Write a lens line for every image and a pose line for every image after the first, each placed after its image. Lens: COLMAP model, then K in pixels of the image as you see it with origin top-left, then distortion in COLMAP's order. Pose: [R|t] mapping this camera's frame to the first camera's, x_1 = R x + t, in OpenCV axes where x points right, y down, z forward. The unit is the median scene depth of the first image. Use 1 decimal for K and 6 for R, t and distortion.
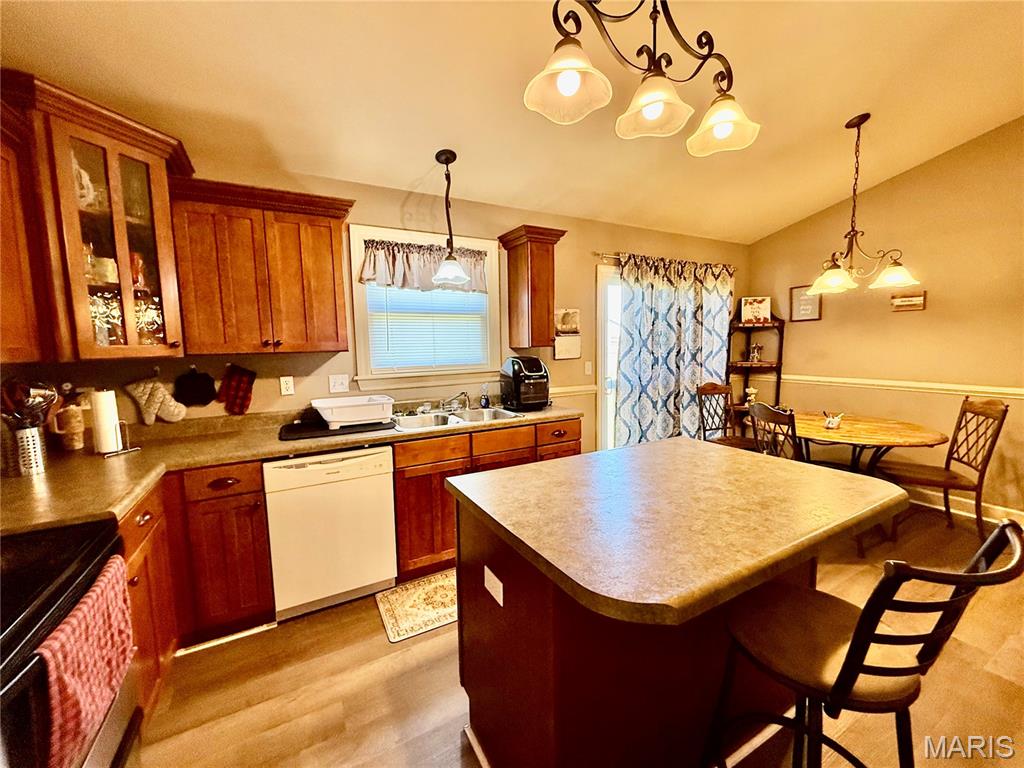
lens RADIAL K [[408.0, 0, 508.5], [0, 408.0, 382.8], [0, 0, 1]] dist [-0.000459, 0.000328]
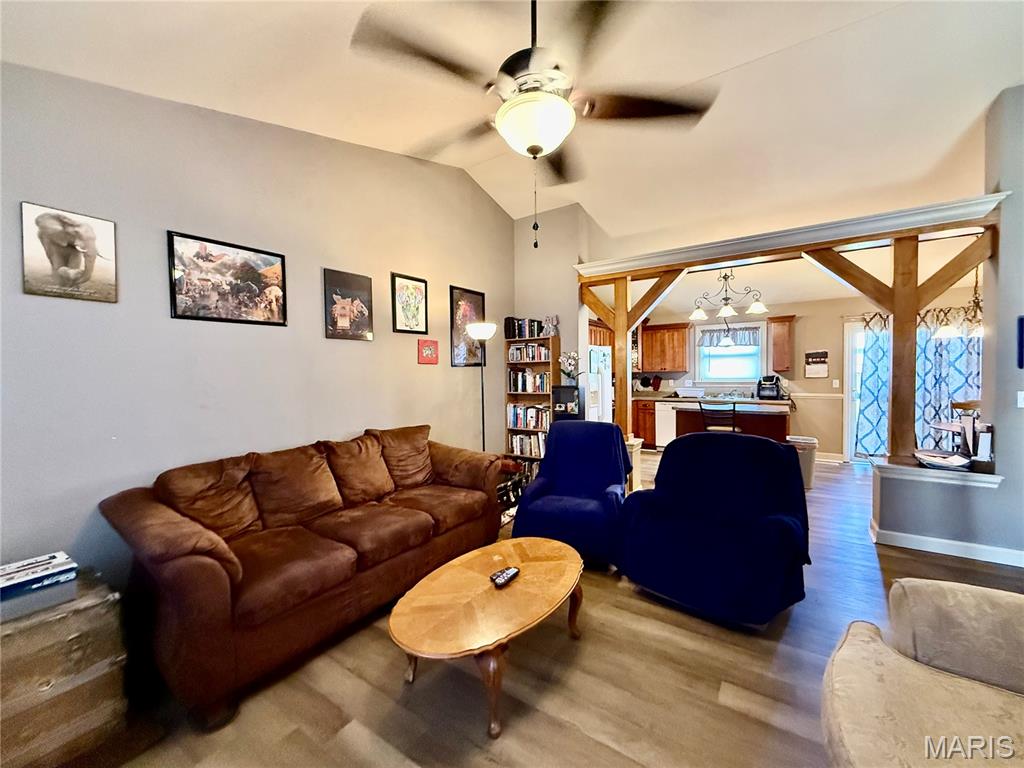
lens RADIAL K [[408.0, 0, 508.5], [0, 408.0, 382.8], [0, 0, 1]] dist [-0.000459, 0.000328]
pose [[0.462947, 0.036263, -0.885644, 1.322389], [-0.083562, 0.996498, -0.002878, 0.098023], [0.882438, 0.075339, 0.464356, -1.222887]]
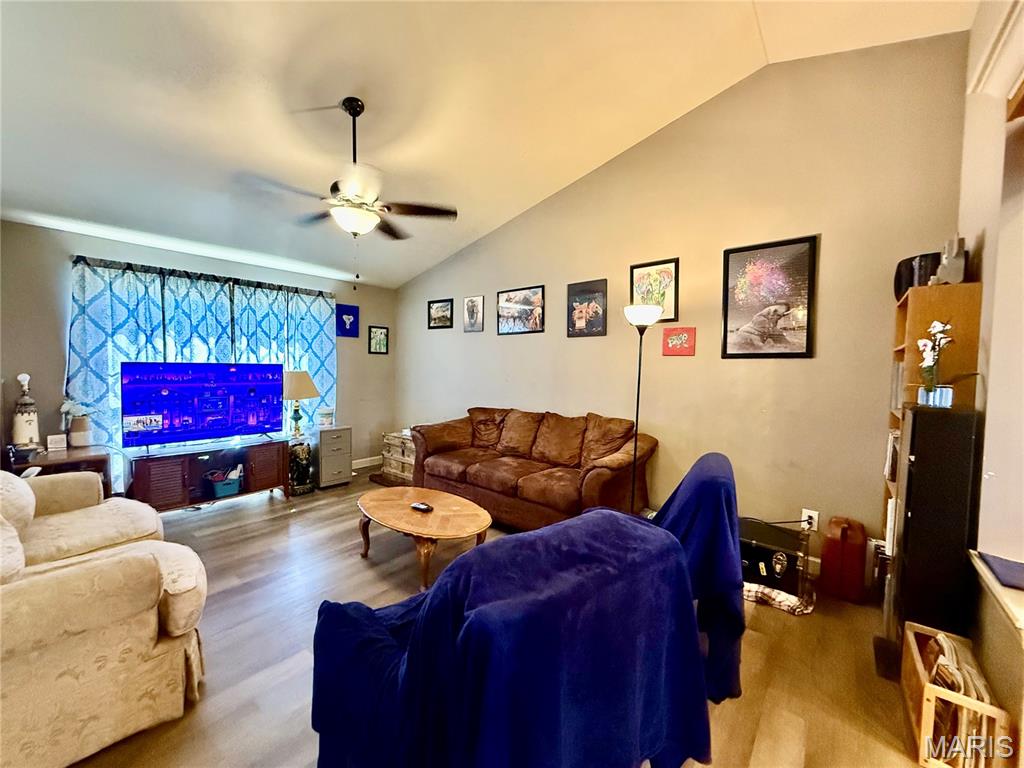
lens RADIAL K [[408.0, 0, 508.5], [0, 408.0, 382.8], [0, 0, 1]] dist [-0.000459, 0.000328]
pose [[-0.928186, 0.023104, -0.371400, 0.885767], [-0.032778, 0.989115, 0.143448, -0.018286], [0.370671, 0.145320, -0.917325, 0.044987]]
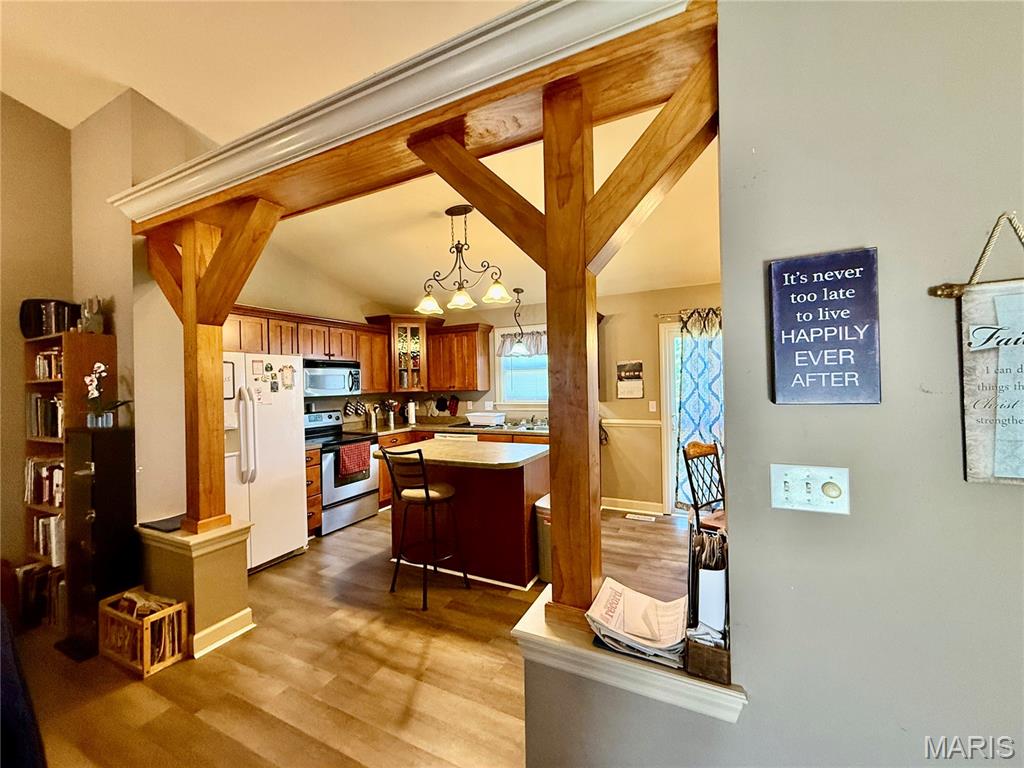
lens RADIAL K [[408.0, 0, 508.5], [0, 408.0, 382.8], [0, 0, 1]] dist [-0.000459, 0.000328]
pose [[0.578391, 0.003675, -0.815751, 1.182898], [-0.070971, 0.996425, -0.045832, -0.024078], [0.812667, 0.084403, 0.576584, -0.095121]]
